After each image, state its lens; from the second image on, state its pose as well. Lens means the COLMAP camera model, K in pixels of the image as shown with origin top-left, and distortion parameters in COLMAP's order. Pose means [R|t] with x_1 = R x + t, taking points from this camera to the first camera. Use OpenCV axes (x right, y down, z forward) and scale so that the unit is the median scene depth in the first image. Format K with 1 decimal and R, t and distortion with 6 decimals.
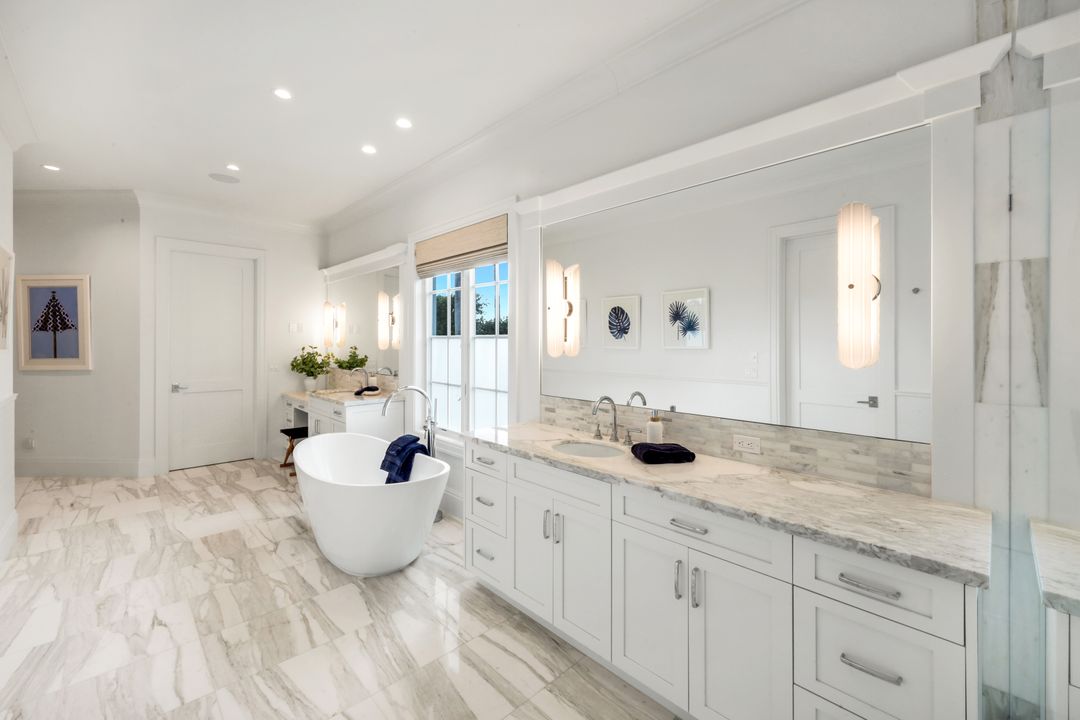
lens RADIAL K [[448.0, 0, 538.6], [0, 448.0, 338.5], [0, 0, 1]] dist [0.000871, 0.000201]
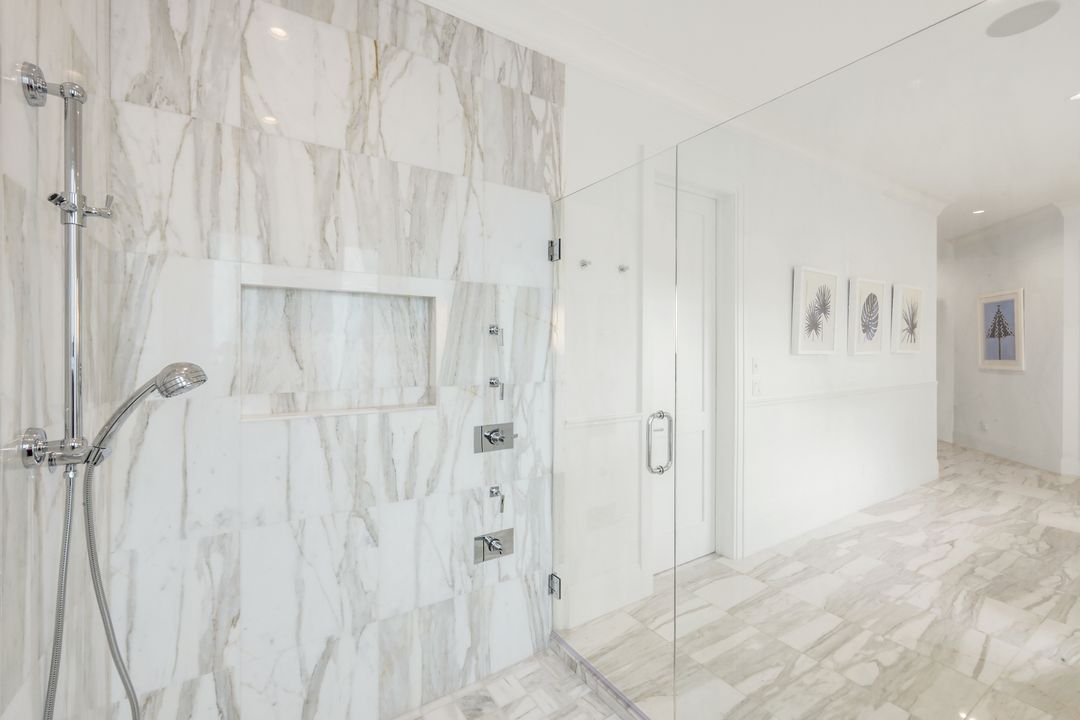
lens RADIAL K [[448.0, 0, 538.6], [0, 448.0, 338.5], [0, 0, 1]] dist [0.000871, 0.000201]
pose [[-0.191375, -0.016243, -0.981383, 0.560844], [0.003490, 0.999845, -0.017230, 0.004165], [0.981511, -0.006723, -0.191289, -0.002680]]
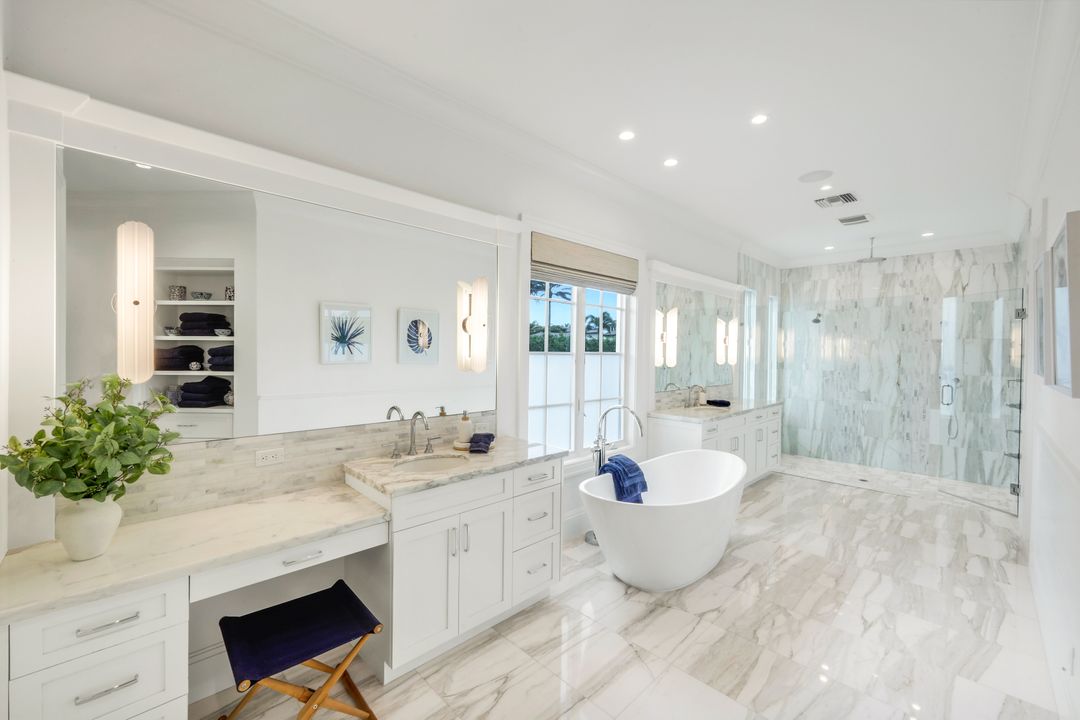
lens RADIAL K [[468.3, 0, 515.7], [0, 468.3, 350.5], [0, 0, 1]] dist [-0.003566, -0.000688]
pose [[-0.022605, 0.001882, 0.999743, -1.362518], [-0.010483, 0.999943, -0.002120, -0.007536], [-0.999690, -0.010528, -0.022584, 1.308959]]
